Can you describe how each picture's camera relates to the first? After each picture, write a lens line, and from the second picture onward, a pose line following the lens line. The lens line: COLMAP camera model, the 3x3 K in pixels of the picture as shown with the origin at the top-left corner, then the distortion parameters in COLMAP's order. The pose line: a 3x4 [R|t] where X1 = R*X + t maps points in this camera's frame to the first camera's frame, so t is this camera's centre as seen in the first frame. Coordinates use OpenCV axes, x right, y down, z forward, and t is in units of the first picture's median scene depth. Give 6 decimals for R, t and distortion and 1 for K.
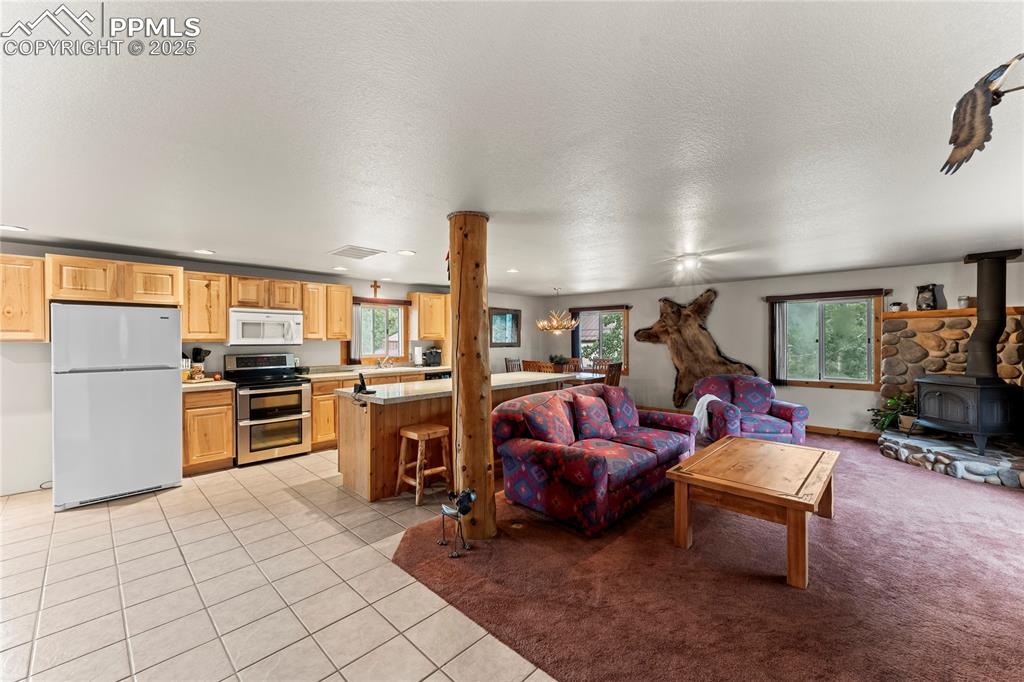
lens RADIAL K [[405.3, 0, 503.0], [0, 405.3, 340.7], [0, 0, 1]] dist [0.003471, -0.000209]
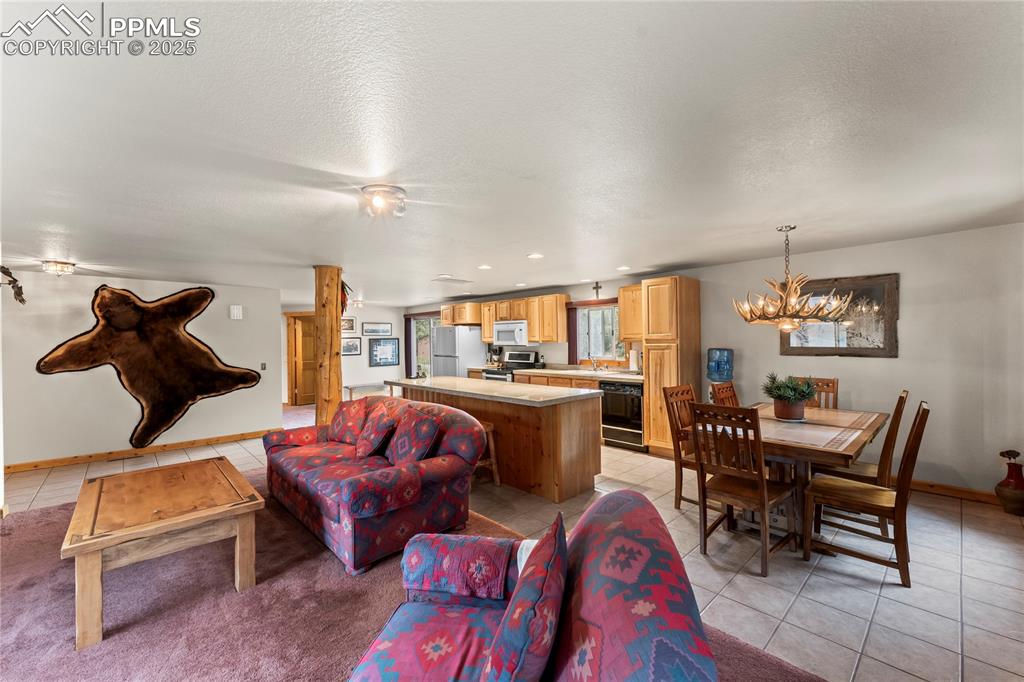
lens RADIAL K [[405.3, 0, 511.5], [0, 405.3, 340.8], [0, 0, 1]] dist [0.003471, -0.000209]
pose [[-0.055801, 0.002827, -0.998438, 0.813506], [0.005753, 0.999980, 0.002510, -0.009664], [0.998425, -0.005604, -0.055816, 1.014422]]
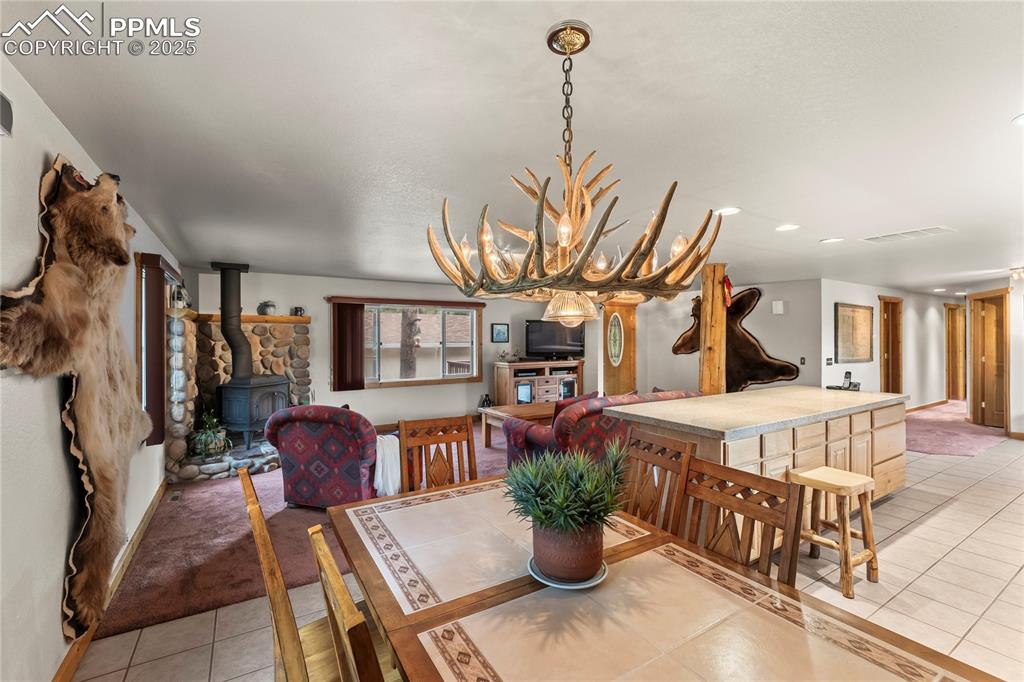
lens RADIAL K [[431.6, 0, 516.1], [0, 431.6, 336.6], [0, 0, 1]] dist [-0.007237, -0.000234]
pose [[-0.973368, 0.003880, 0.229217, 0.166952], [0.005200, 0.999973, 0.005154, -0.015743], [-0.229191, 0.006209, -0.973362, 1.619234]]
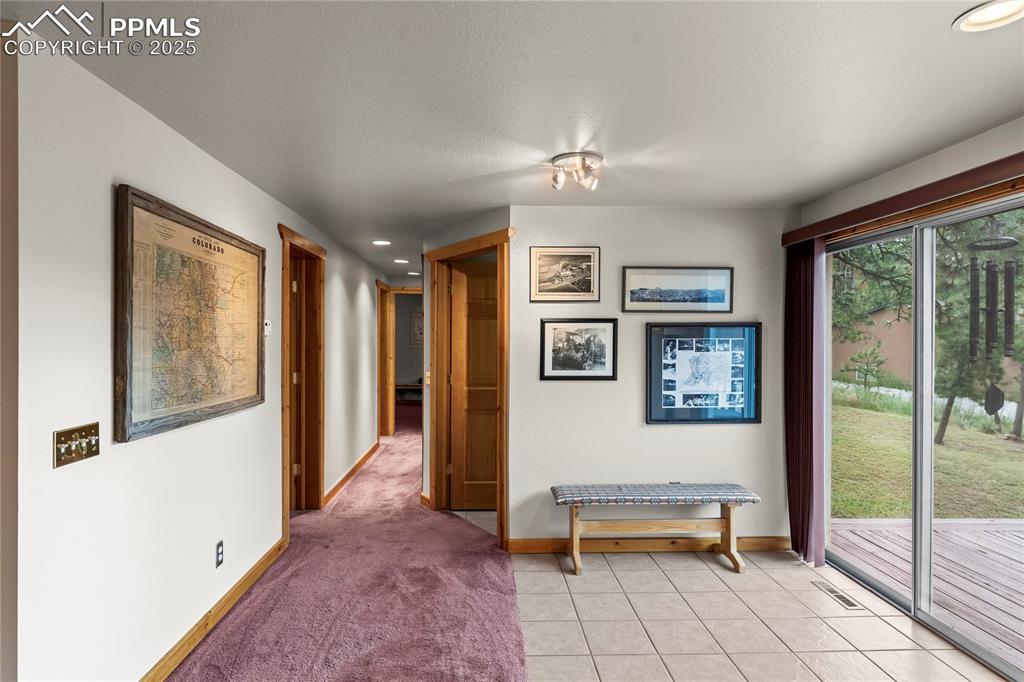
lens RADIAL K [[579.9, 0, 478.3], [0, 579.9, 341.7], [0, 0, 1]] dist [0.003706, 0.000437]
pose [[-0.712959, 0.003545, -0.701196, -0.356626], [-0.008293, 0.999875, 0.013487, -0.002800], [0.701156, 0.015431, -0.712841, 0.631373]]
